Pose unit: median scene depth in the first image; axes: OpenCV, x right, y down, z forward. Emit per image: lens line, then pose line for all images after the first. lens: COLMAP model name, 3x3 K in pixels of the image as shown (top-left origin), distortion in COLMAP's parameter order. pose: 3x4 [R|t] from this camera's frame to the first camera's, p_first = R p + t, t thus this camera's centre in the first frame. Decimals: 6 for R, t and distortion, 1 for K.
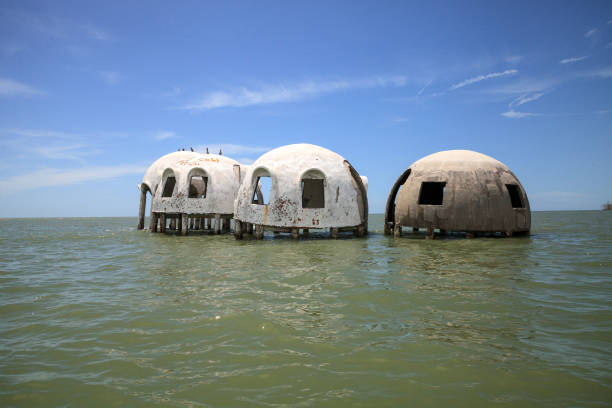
lens RADIAL K [[429.4, 0, 304.1], [0, 429.4, 202.1], [0, 0, 1]] dist [-0.048395, 0.006971]
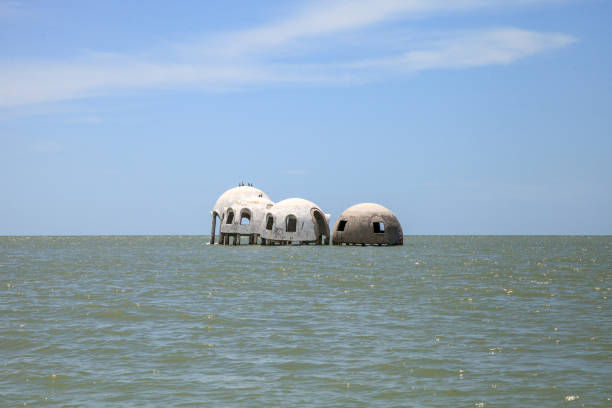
lens RADIAL K [[1448.7, 0, 306.3], [0, 1448.7, 226.8], [0, 0, 1]] dist [2.333459, 0.080513]
pose [[0.961641, 0.011992, -0.274049, 2.064723], [-0.005214, 0.999663, 0.025448, -0.195368], [0.274262, -0.023043, 0.961379, -5.930924]]
